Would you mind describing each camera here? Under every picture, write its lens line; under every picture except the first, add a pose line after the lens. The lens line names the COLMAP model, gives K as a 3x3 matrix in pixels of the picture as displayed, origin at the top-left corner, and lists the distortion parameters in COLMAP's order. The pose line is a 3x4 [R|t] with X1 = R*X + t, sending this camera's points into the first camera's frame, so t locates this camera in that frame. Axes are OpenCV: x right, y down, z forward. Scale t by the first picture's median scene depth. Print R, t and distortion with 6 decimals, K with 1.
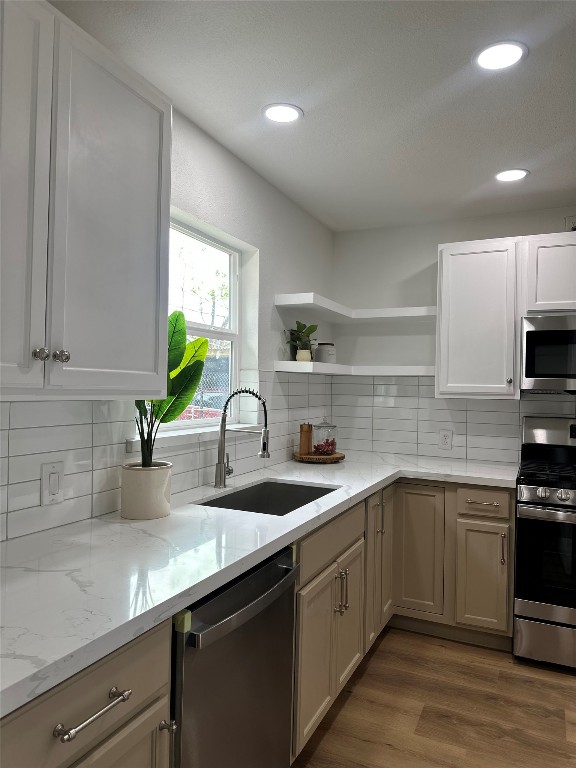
lens RADIAL K [[542.9, 0, 293.6], [0, 542.9, 382.2], [0, 0, 1]] dist [0.058036, -0.048052]
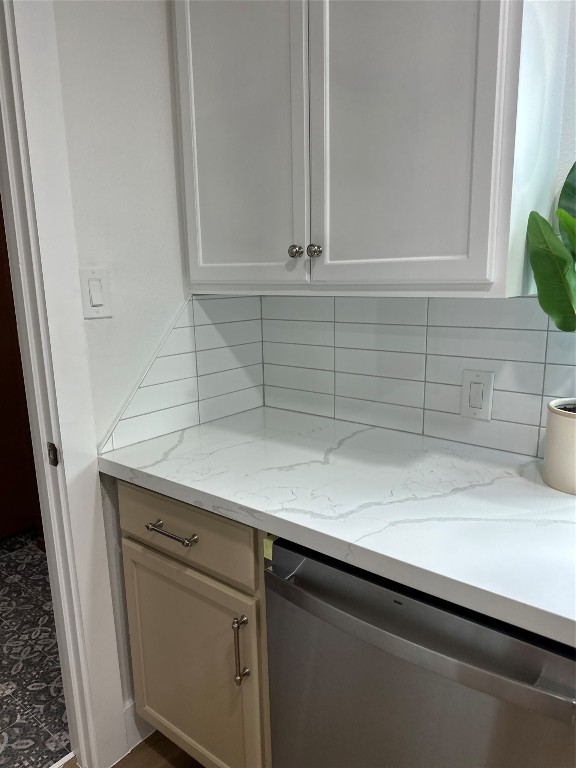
lens RADIAL K [[520.4, 0, 285.4], [0, 520.4, 391.8], [0, 0, 1]] dist [-0.000866, -0.005779]
pose [[-0.235909, 0.184614, -0.954078, 0.569135], [0.019586, 0.982493, 0.185269, 0.030461], [0.971578, 0.025020, -0.235394, 1.240547]]
